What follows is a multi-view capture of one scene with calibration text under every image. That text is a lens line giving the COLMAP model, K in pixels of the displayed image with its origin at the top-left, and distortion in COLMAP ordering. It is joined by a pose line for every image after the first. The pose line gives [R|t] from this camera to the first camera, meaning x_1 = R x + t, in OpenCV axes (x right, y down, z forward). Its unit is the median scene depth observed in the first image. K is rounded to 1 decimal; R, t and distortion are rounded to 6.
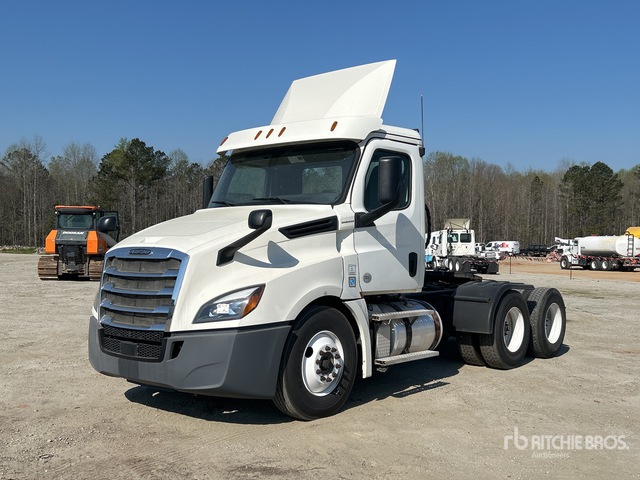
lens RADIAL K [[774.9, 0, 320.0], [0, 774.9, 240.0], [0, 0, 1]] dist [-0.000075, 0.003376]
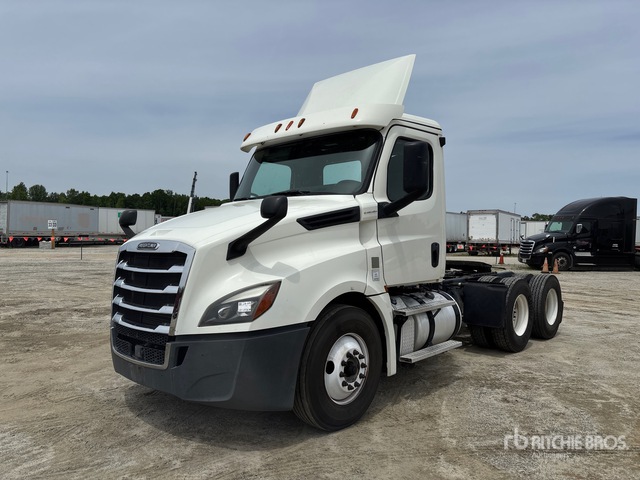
lens RADIAL K [[495.4, 0, 319.5], [0, 495.4, 226.4], [0, 0, 1]] dist [0.000232, -0.000085]
pose [[0.999574, -0.006857, -0.028385, -0.009378], [0.006467, 0.999884, -0.013820, 0.002294], [0.028476, 0.013630, 0.999502, 0.391873]]
